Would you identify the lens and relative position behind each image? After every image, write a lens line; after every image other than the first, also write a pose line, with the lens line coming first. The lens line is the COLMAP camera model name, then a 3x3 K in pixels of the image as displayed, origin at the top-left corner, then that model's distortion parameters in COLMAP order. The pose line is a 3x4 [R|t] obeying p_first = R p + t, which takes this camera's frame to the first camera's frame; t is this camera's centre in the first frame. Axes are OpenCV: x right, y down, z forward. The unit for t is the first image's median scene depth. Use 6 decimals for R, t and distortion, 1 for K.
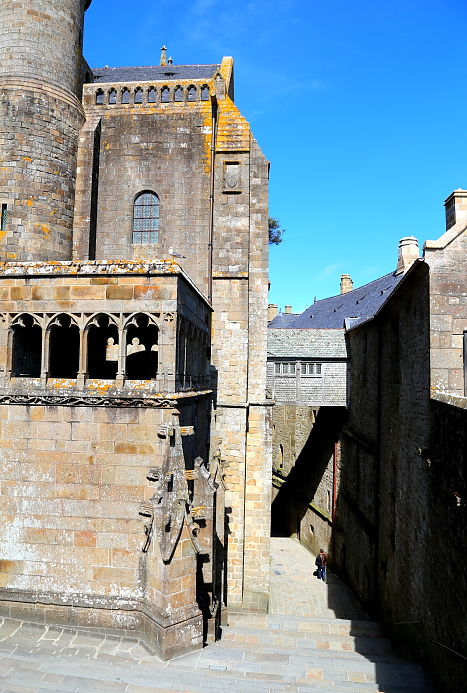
lens RADIAL K [[483.1, 0, 233.5], [0, 483.1, 346.5], [0, 0, 1]] dist [-0.125633, 0.069092]
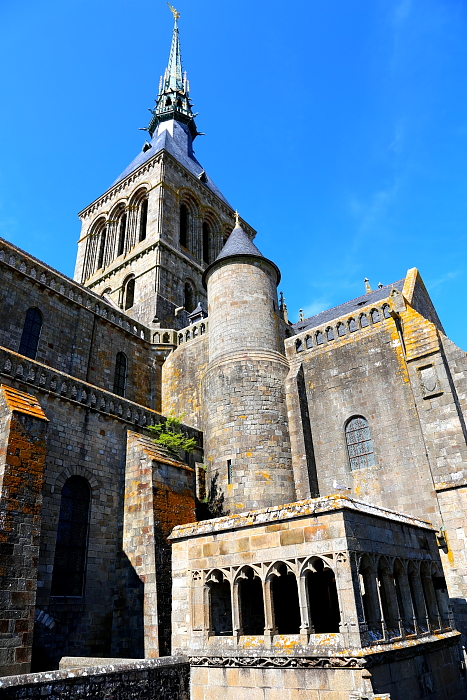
lens RADIAL K [[479.9, 0, 236.2], [0, 479.9, 348.2], [0, 0, 1]] dist [-0.112848, 0.059264]
pose [[0.826245, -0.323685, -0.461028, 0.143580], [0.090807, 0.884256, -0.458089, -0.013183], [0.555943, 0.336629, 0.760005, 0.037088]]
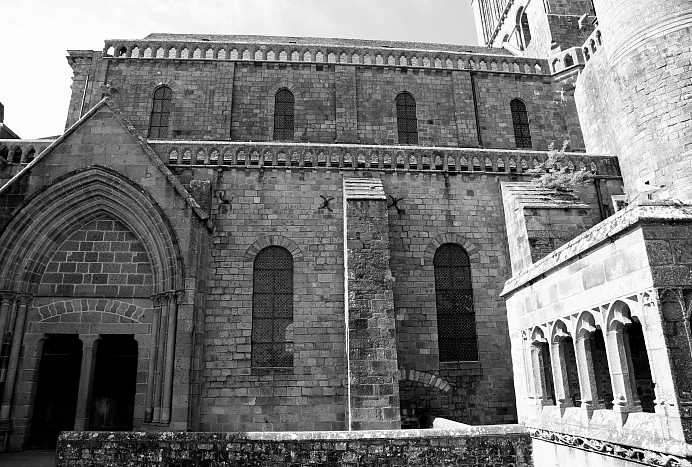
lens RADIAL K [[482.4, 0, 346.0], [0, 482.4, 233.5], [0, 0, 1]] dist [-0.125633, 0.069092]
pose [[0.107482, -0.317822, -0.942039, 0.212735], [0.075412, 0.947404, -0.311028, 0.004715], [0.991343, -0.037612, 0.125796, 0.340621]]
